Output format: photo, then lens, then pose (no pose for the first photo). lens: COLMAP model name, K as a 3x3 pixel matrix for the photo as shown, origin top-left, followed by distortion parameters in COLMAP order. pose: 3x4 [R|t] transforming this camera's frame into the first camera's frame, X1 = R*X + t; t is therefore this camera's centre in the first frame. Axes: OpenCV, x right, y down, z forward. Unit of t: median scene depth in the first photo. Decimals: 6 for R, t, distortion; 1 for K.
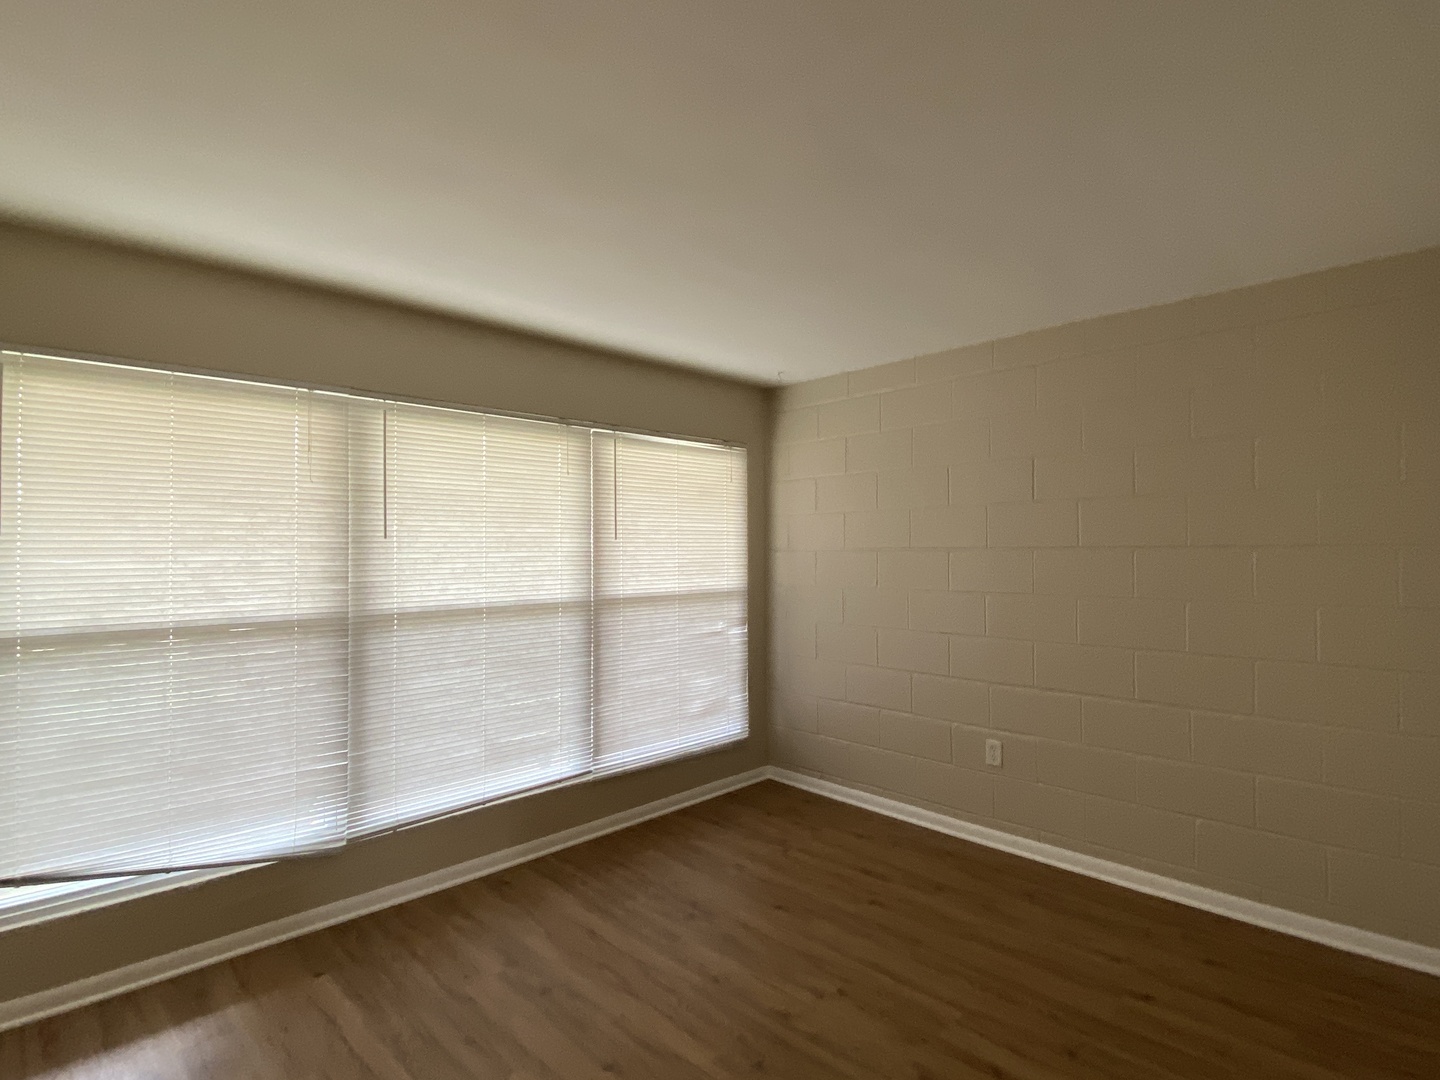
lens RADIAL K [[748.2, 0, 720.0], [0, 748.2, 540.0], [0, 0, 1]] dist [0.071238, -0.064097]
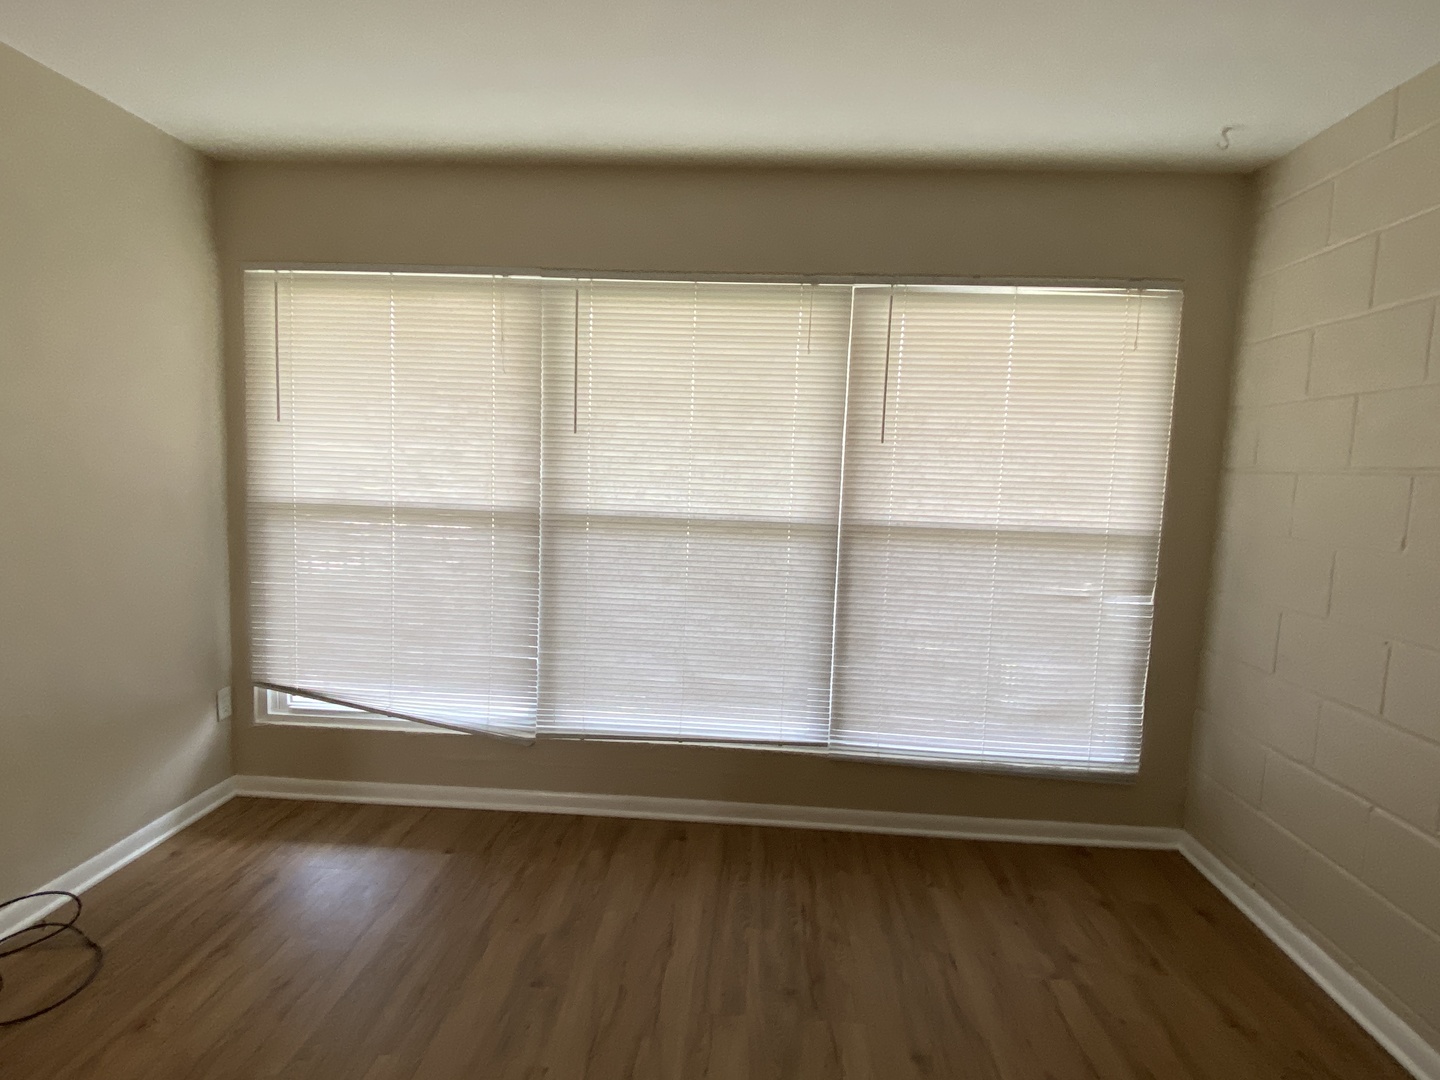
lens RADIAL K [[748.2, 0, 720.0], [0, 748.2, 540.0], [0, 0, 1]] dist [0.071238, -0.064097]
pose [[0.670651, 0.104455, -0.734382, 0.322983], [-0.030283, 0.993066, 0.113593, 0.016005], [0.741155, -0.053942, 0.669164, 0.448972]]
